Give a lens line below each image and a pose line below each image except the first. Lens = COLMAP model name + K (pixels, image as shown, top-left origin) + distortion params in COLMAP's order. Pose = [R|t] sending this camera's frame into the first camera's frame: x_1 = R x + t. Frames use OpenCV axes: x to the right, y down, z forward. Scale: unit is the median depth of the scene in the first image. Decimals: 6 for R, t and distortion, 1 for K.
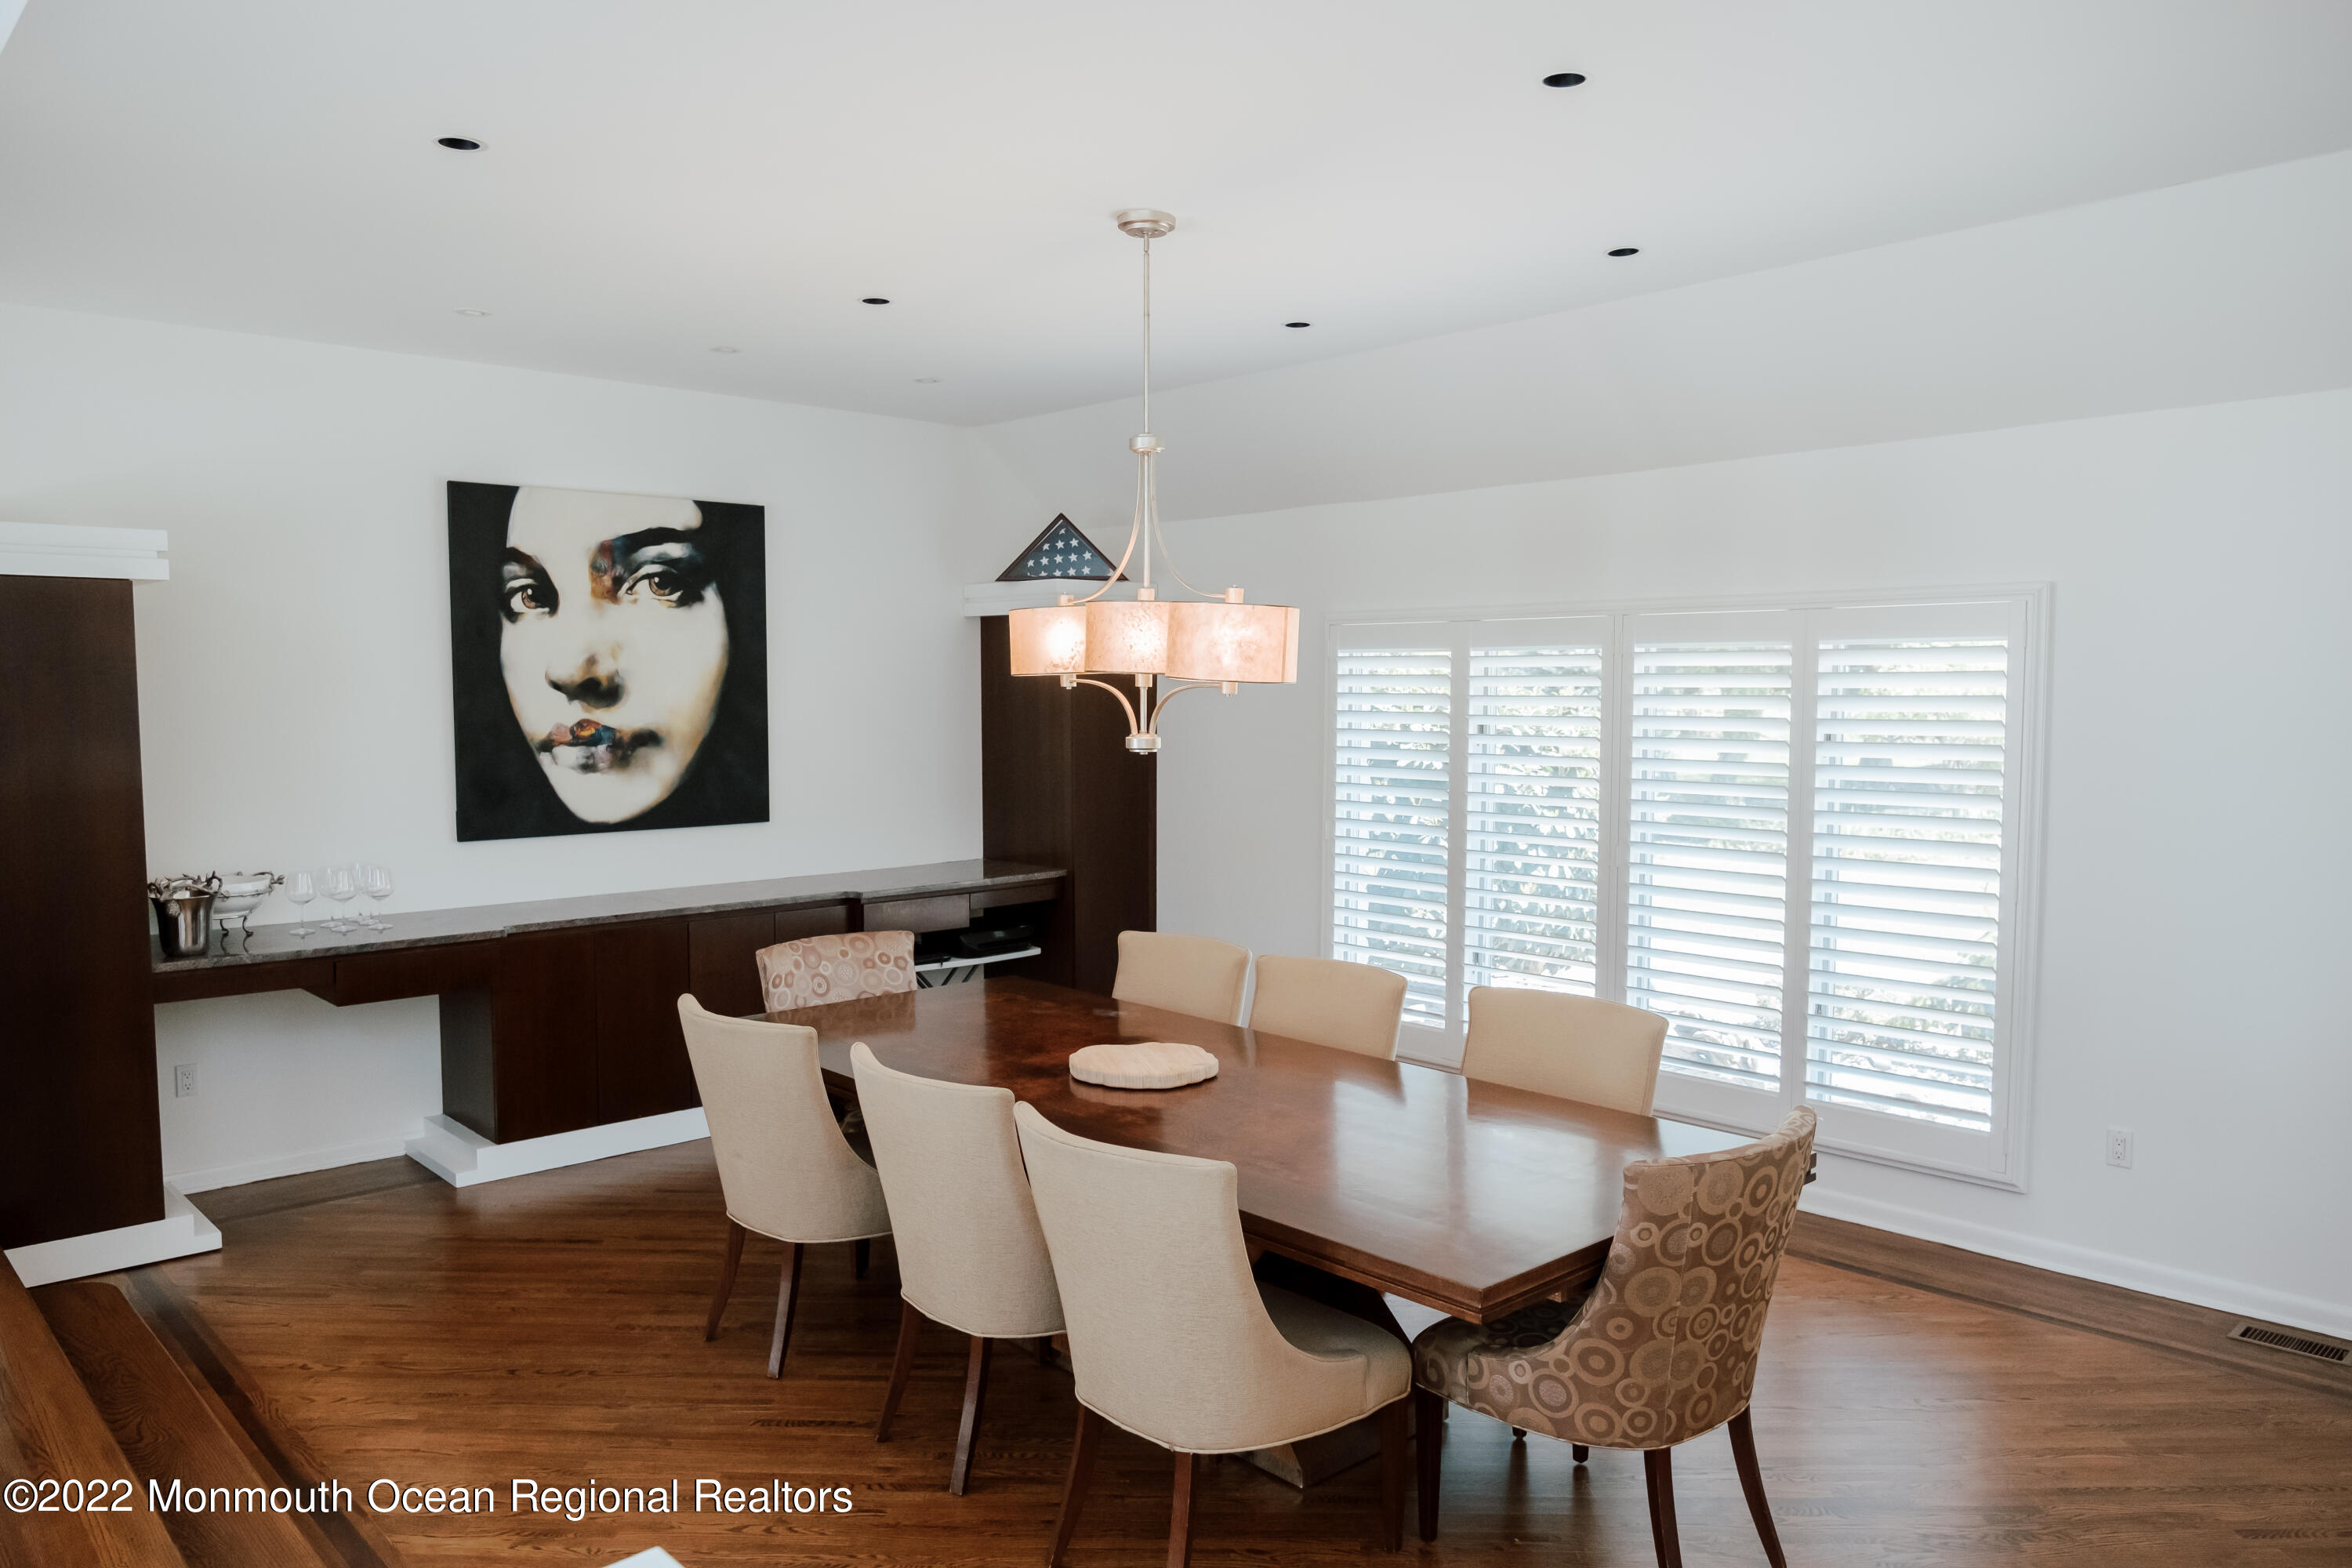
lens RADIAL K [[1612.9, 0, 1177.2], [0, 1612.9, 788.8], [0, 0, 1]] dist [-0.022785, -0.005356]
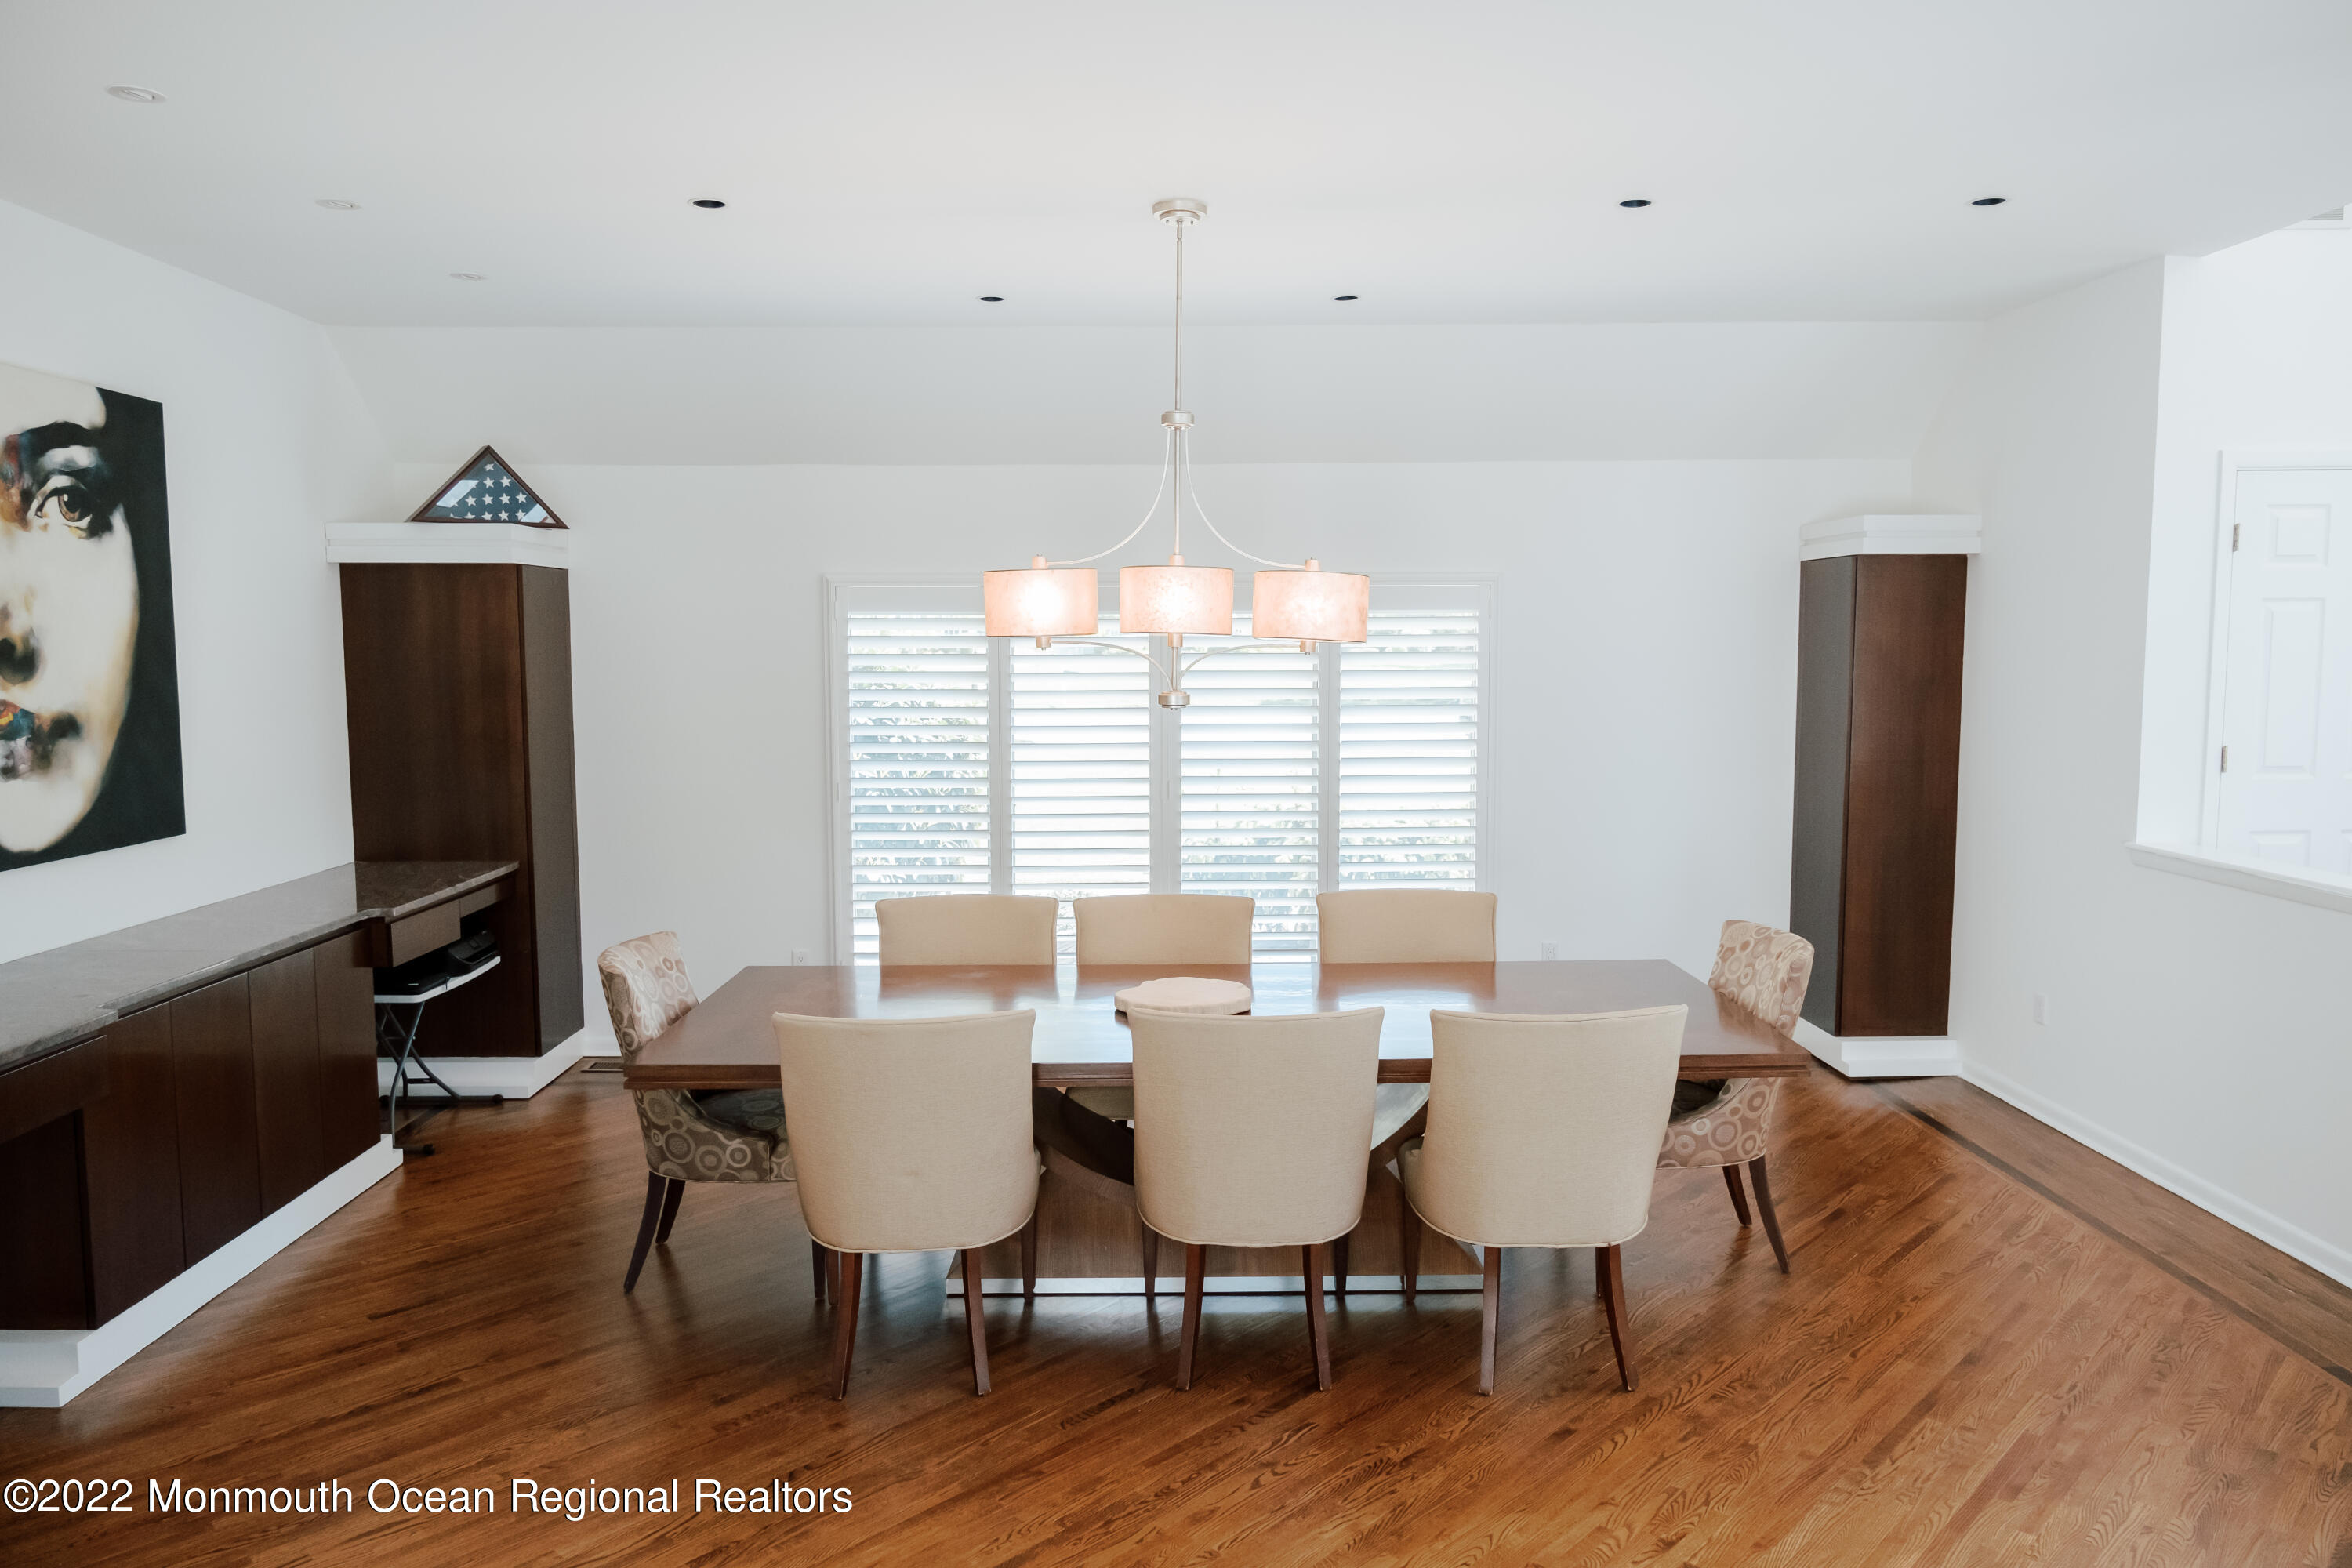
lens RADIAL K [[1612.9, 0, 1180.2], [0, 1612.9, 780.6], [0, 0, 1]] dist [-0.022785, -0.005356]
pose [[0.660487, -0.063774, 0.748125, -0.533191], [0.050353, 0.997905, 0.040613, -0.011647], [-0.749148, 0.010846, 0.662314, 0.186685]]
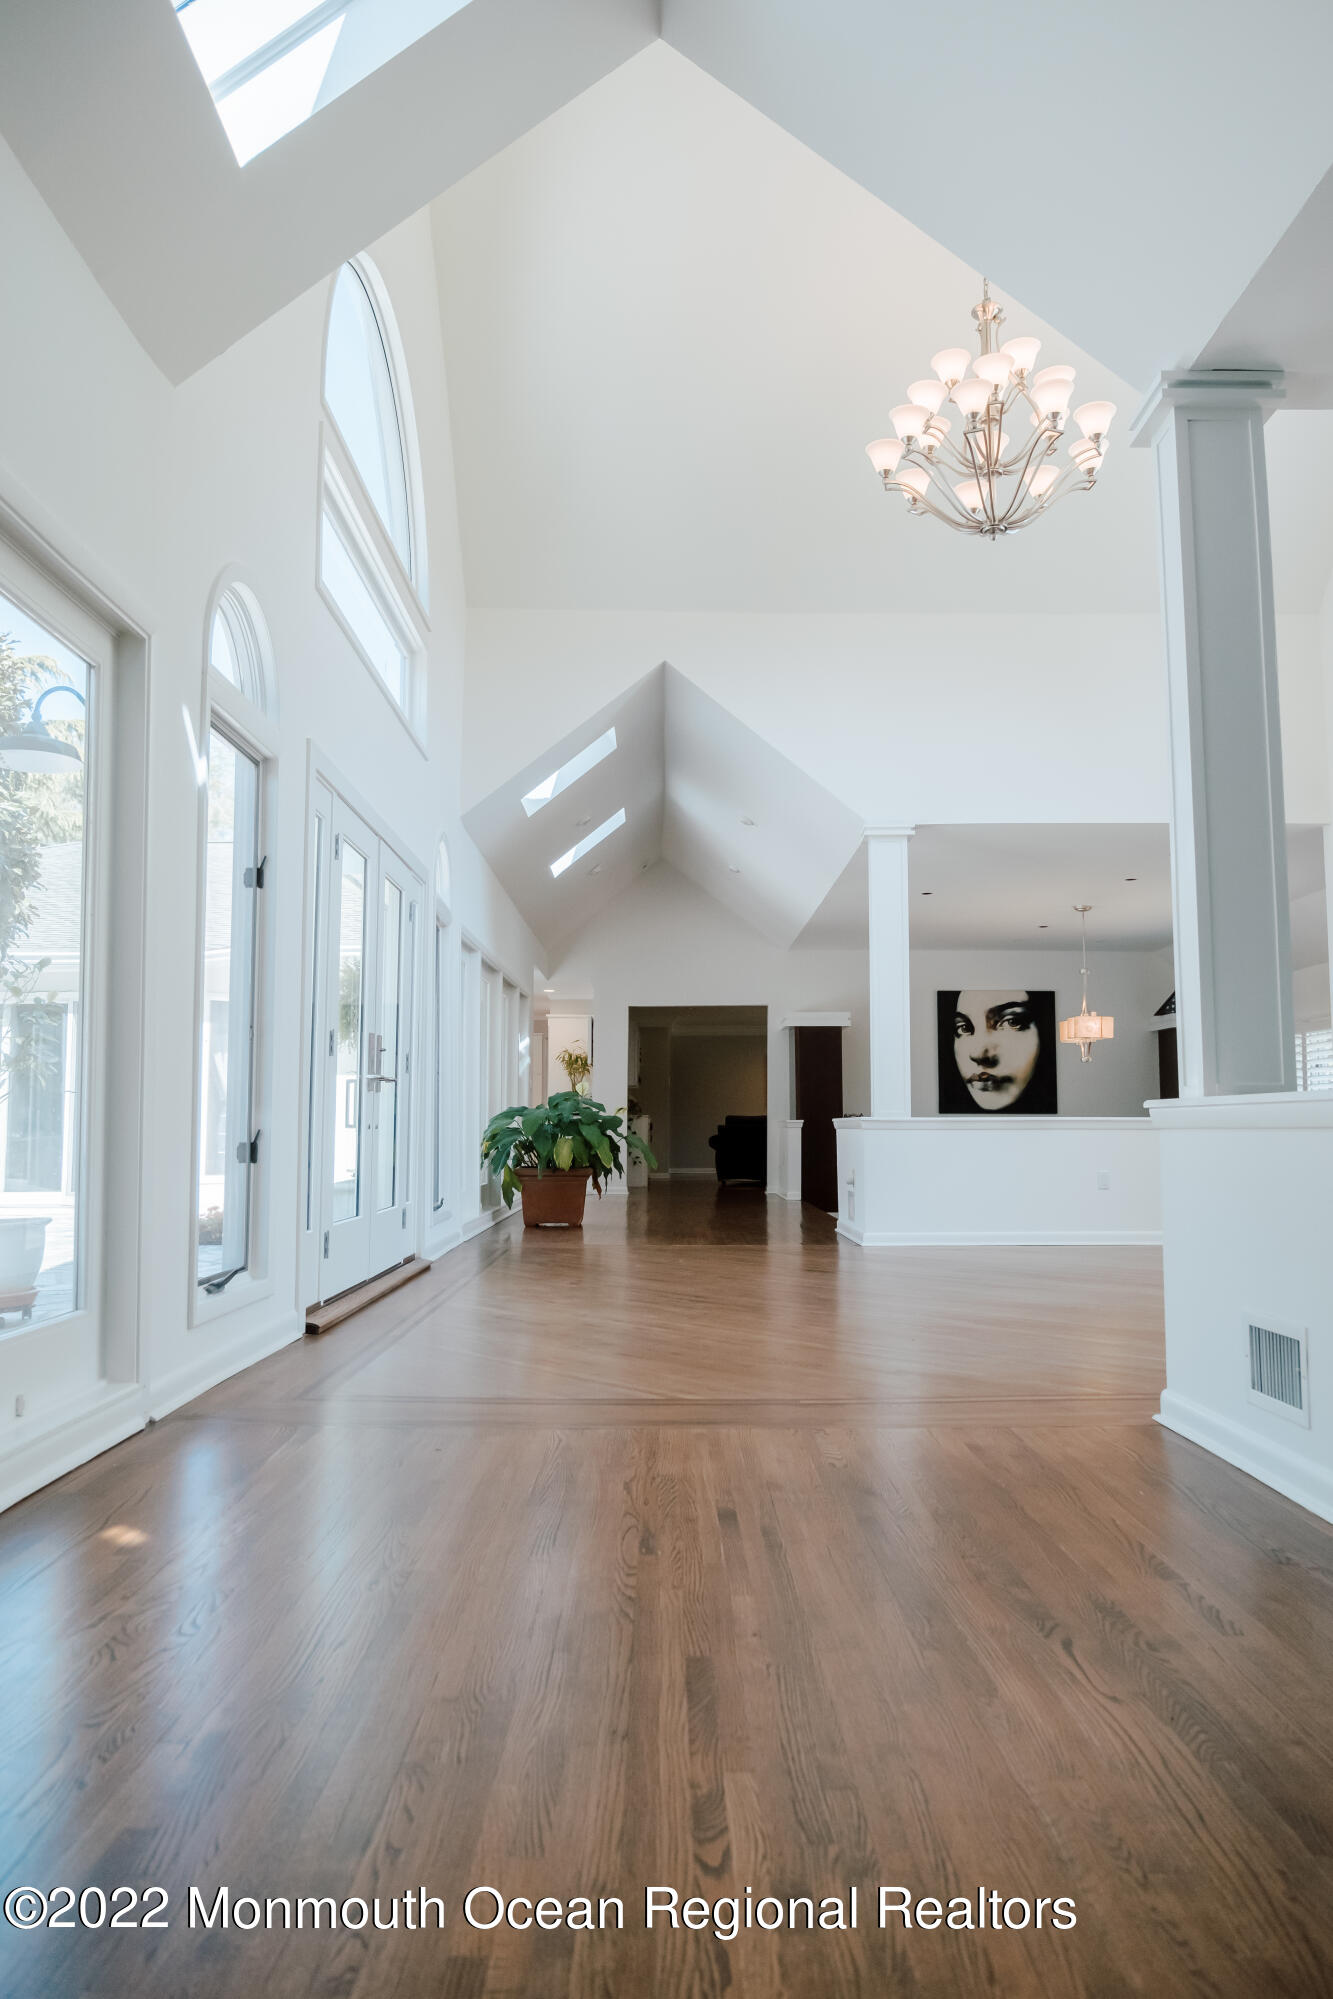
lens RADIAL K [[1370.8, 0, 667.2], [0, 1370.8, 999.5], [0, 0, 1]] dist [-0.022785, -0.005356]
pose [[0.733081, -0.061992, -0.677310, 0.825671], [-0.047103, 0.988819, -0.141484, 0.190013], [0.678508, 0.135622, 0.721965, -1.076660]]
